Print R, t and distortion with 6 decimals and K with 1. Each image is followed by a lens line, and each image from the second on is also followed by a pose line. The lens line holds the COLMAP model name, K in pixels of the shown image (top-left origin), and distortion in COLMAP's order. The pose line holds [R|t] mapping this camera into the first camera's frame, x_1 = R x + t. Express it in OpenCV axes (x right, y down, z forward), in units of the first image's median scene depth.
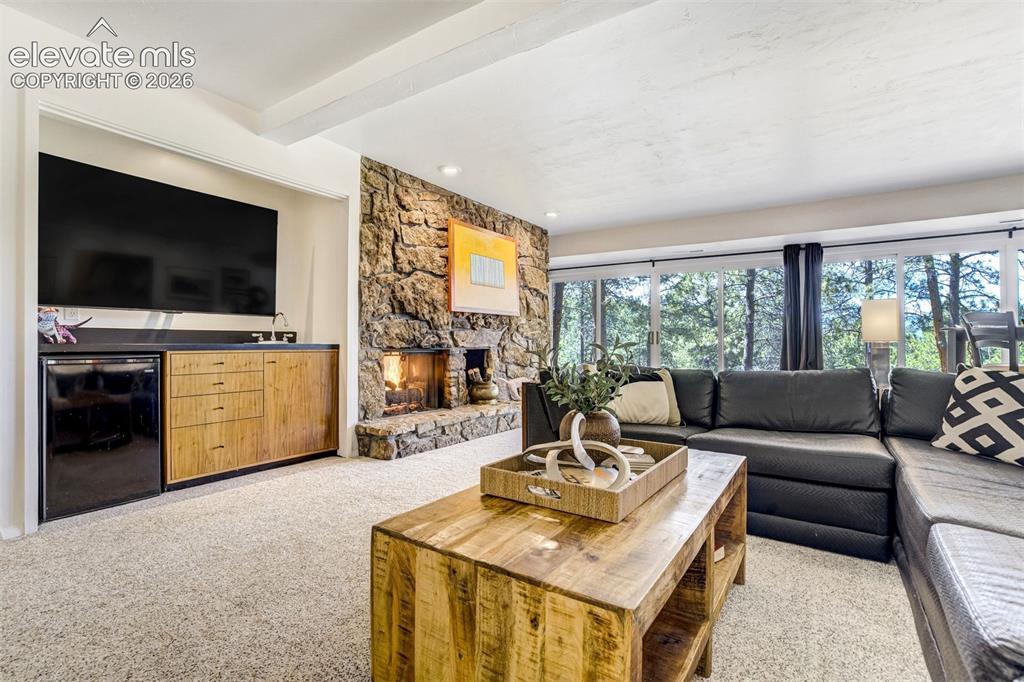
lens RADIAL K [[479.8, 0, 495.0], [0, 479.8, 335.2], [0, 0, 1]] dist [-0.043001, 0.000121]
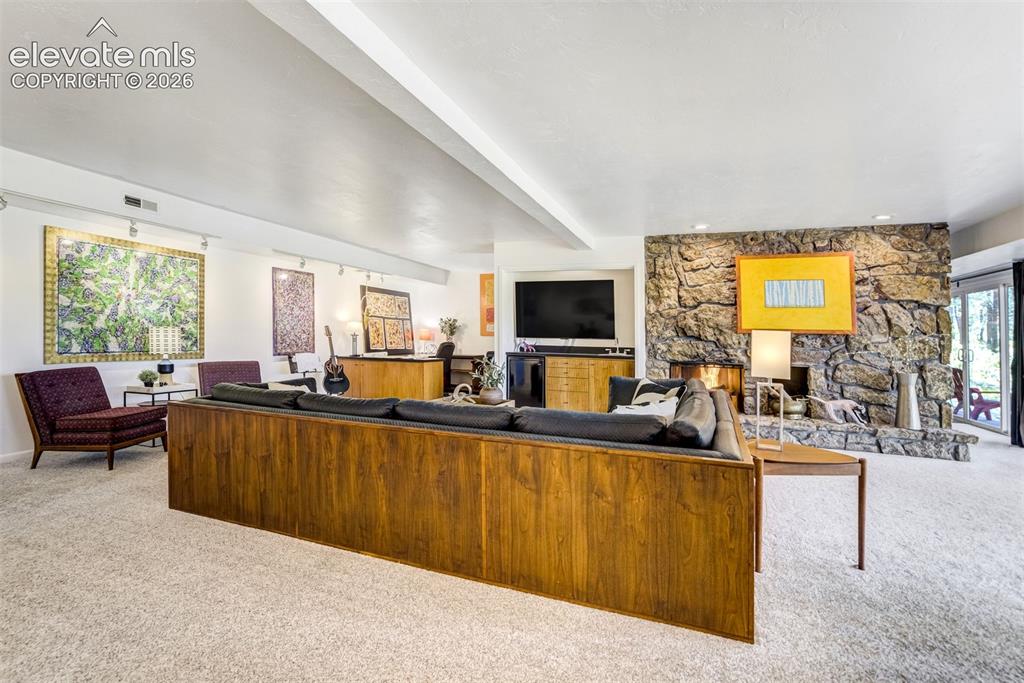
lens RADIAL K [[484.3, 0, 512.0], [0, 484.3, 341.5], [0, 0, 1]] dist [-0.041420, 0.000051]
pose [[0.234928, 0.015167, -0.971894, 1.048324], [-0.002413, 0.999884, 0.015021, -0.050639], [0.972010, -0.001183, 0.234938, 0.182811]]
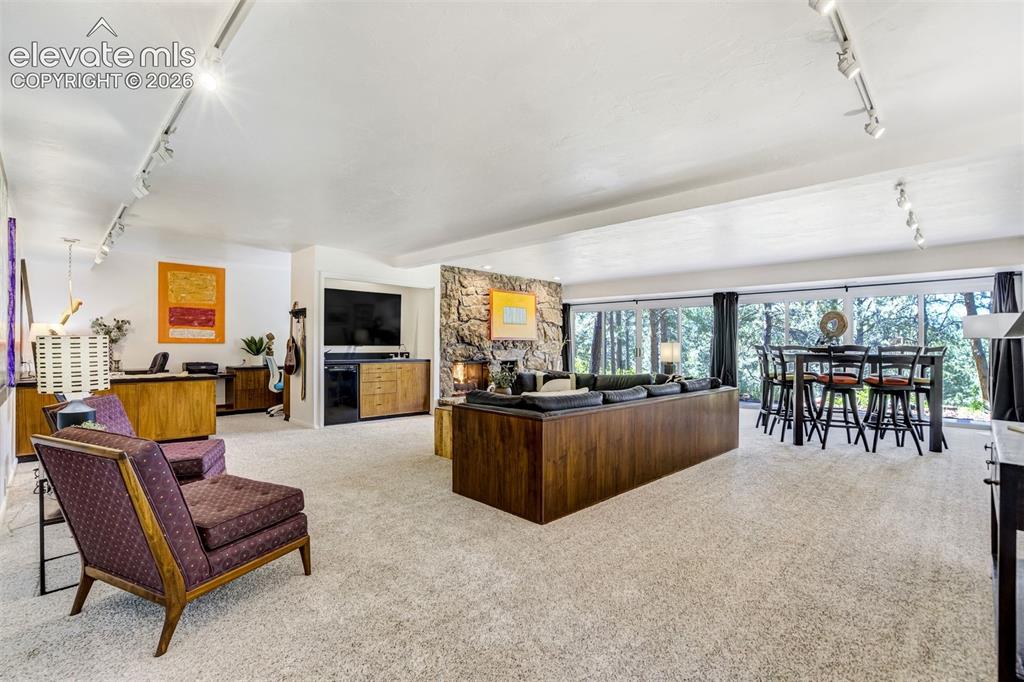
lens RADIAL K [[484.3, 0, 512.0], [0, 484.3, 341.0], [0, 0, 1]] dist [-0.041420, 0.000051]
pose [[0.987537, 0.002688, -0.157366, 0.301479], [-0.001586, 0.999973, 0.007131, -0.066365], [0.157381, -0.006792, 0.987515, -0.866246]]
